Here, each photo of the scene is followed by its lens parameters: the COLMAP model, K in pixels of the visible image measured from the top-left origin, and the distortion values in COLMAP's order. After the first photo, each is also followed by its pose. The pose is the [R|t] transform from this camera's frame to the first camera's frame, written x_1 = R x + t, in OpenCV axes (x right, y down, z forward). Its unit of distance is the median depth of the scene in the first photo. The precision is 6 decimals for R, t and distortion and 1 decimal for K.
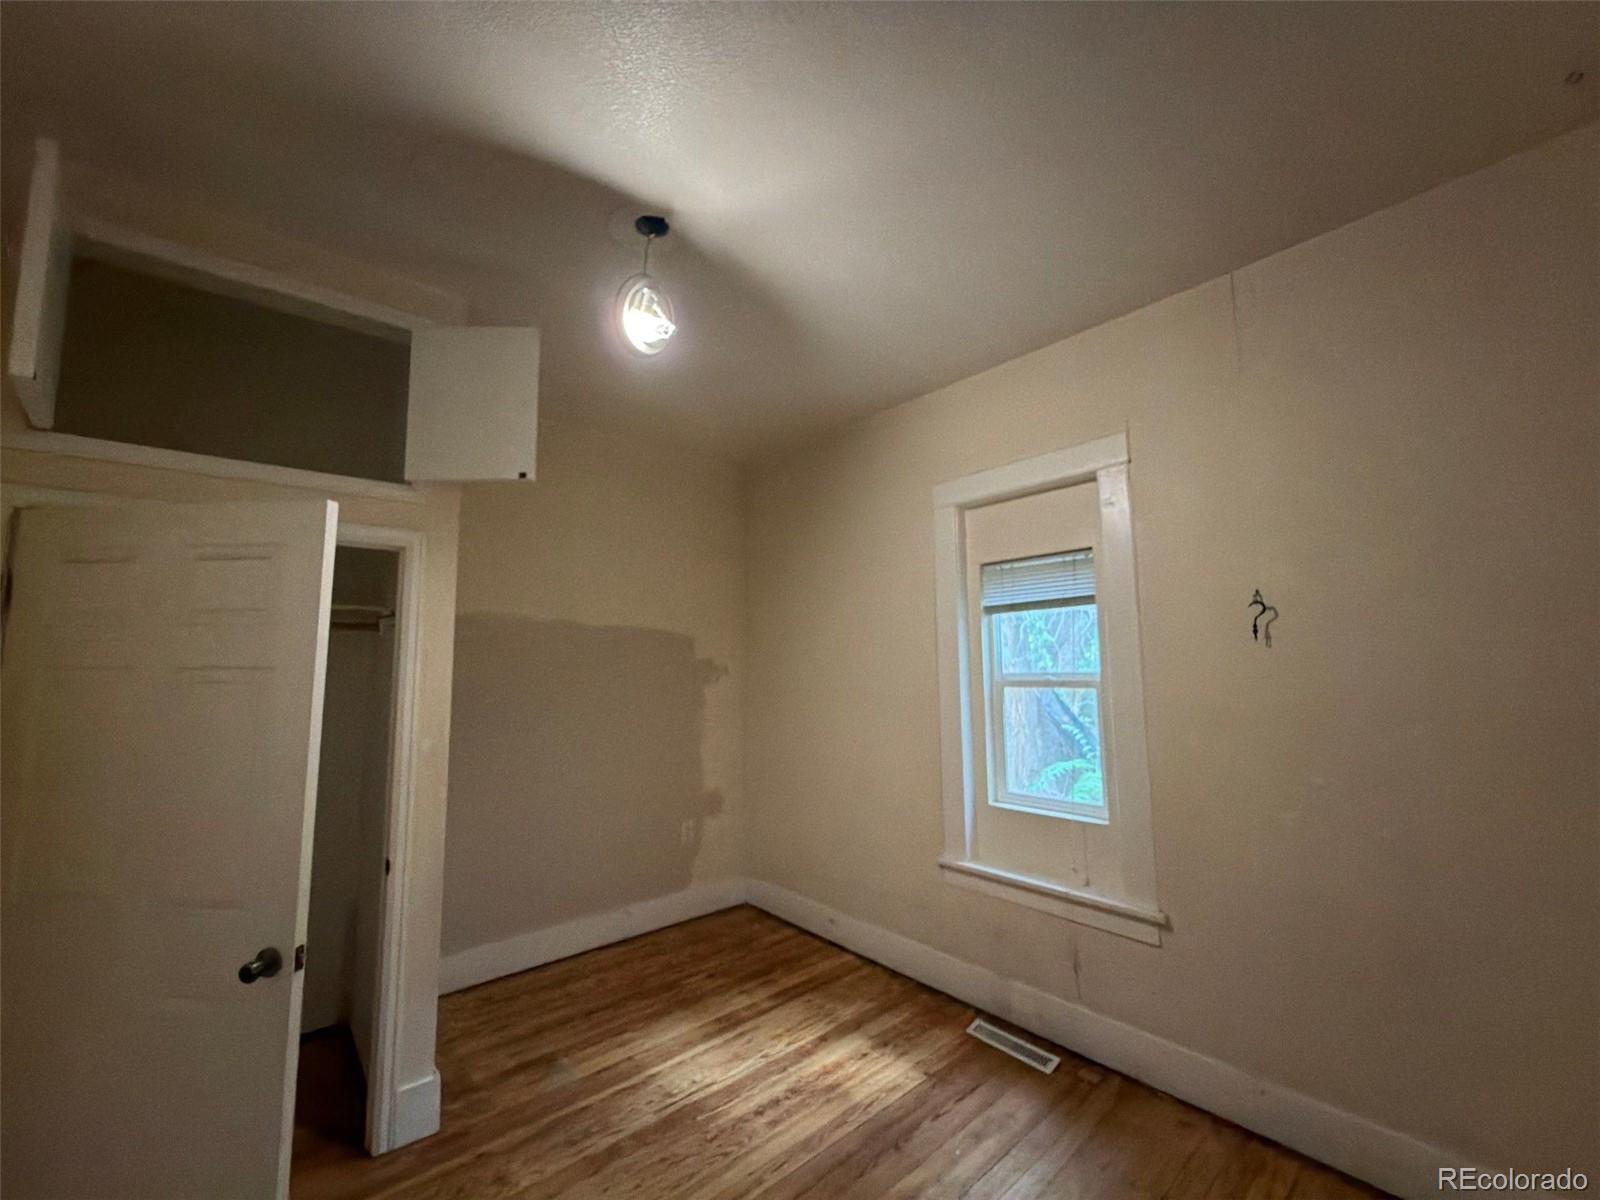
lens RADIAL K [[635.6, 0, 799.9], [0, 635.6, 603.5], [0, 0, 1]] dist [0.000765, 0.000157]
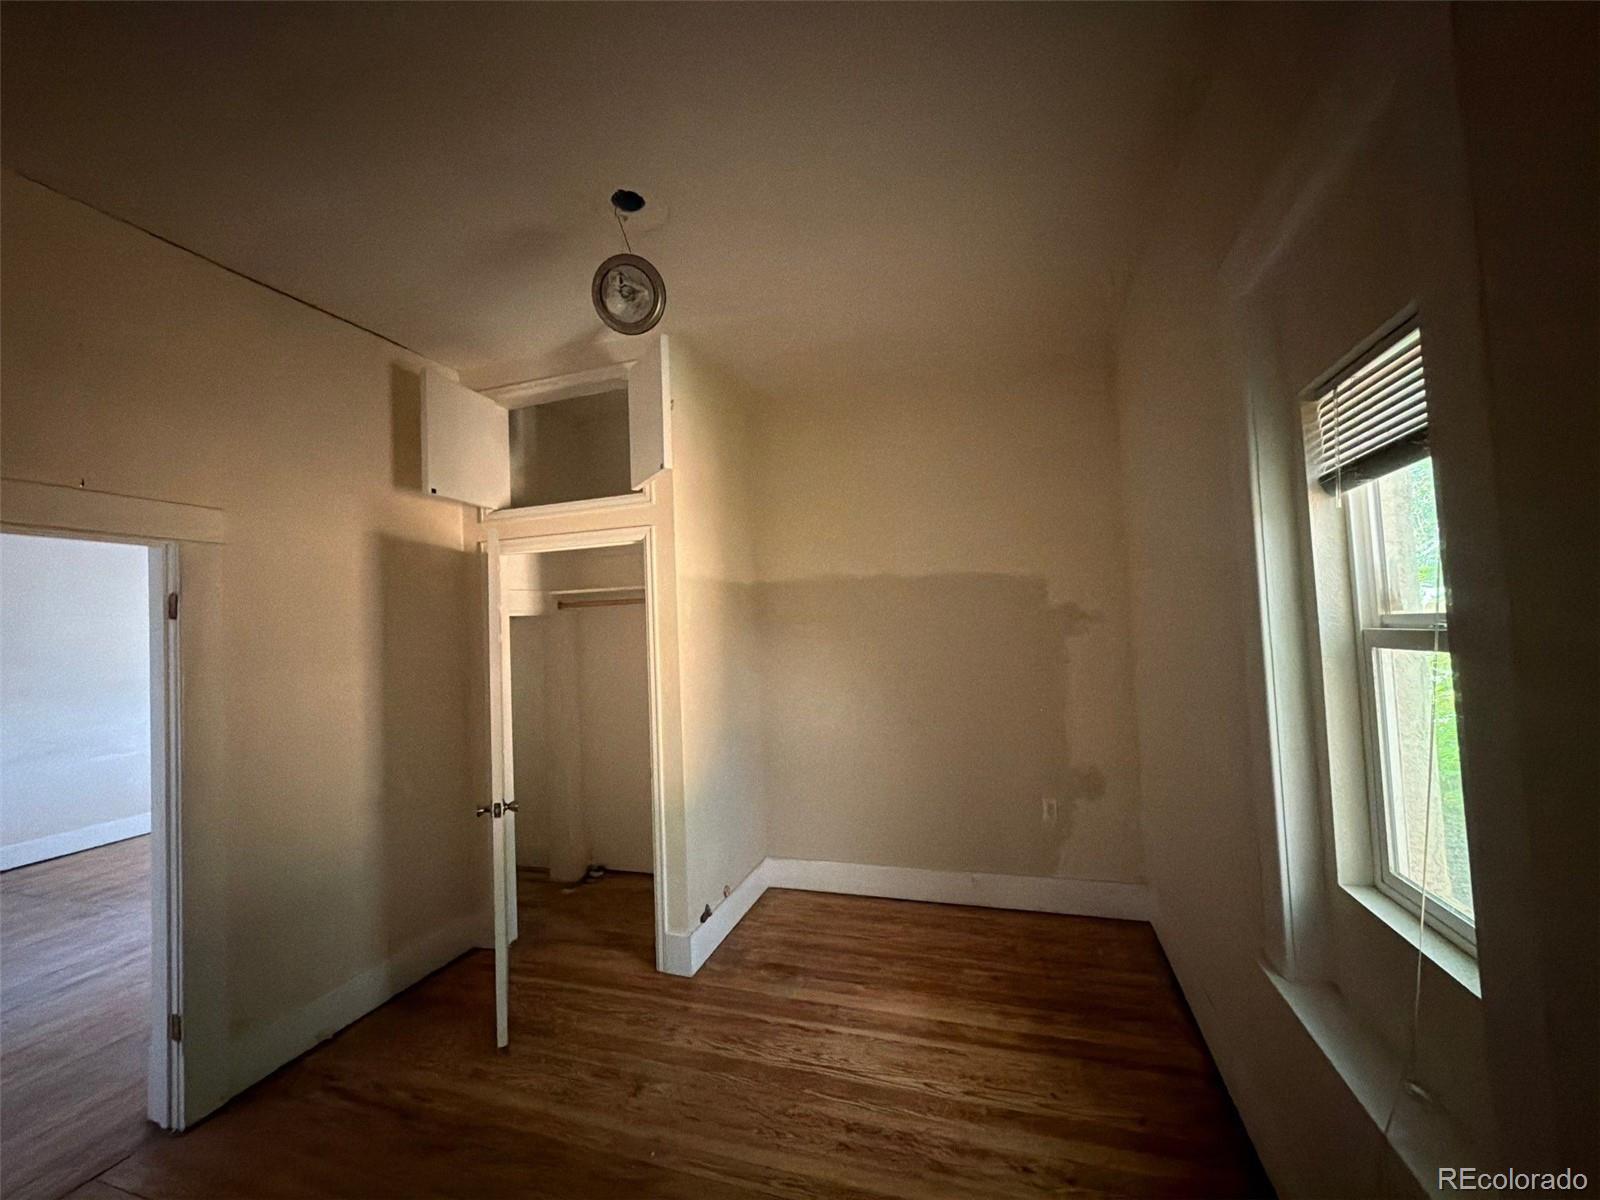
lens RADIAL K [[635.6, 0, 799.9], [0, 635.6, 603.5], [0, 0, 1]] dist [0.000765, 0.000157]
pose [[0.516710, -0.041444, -0.855157, 0.599169], [0.121876, 0.992216, 0.025555, 0.040423], [0.847441, -0.117427, 0.517739, 0.497149]]
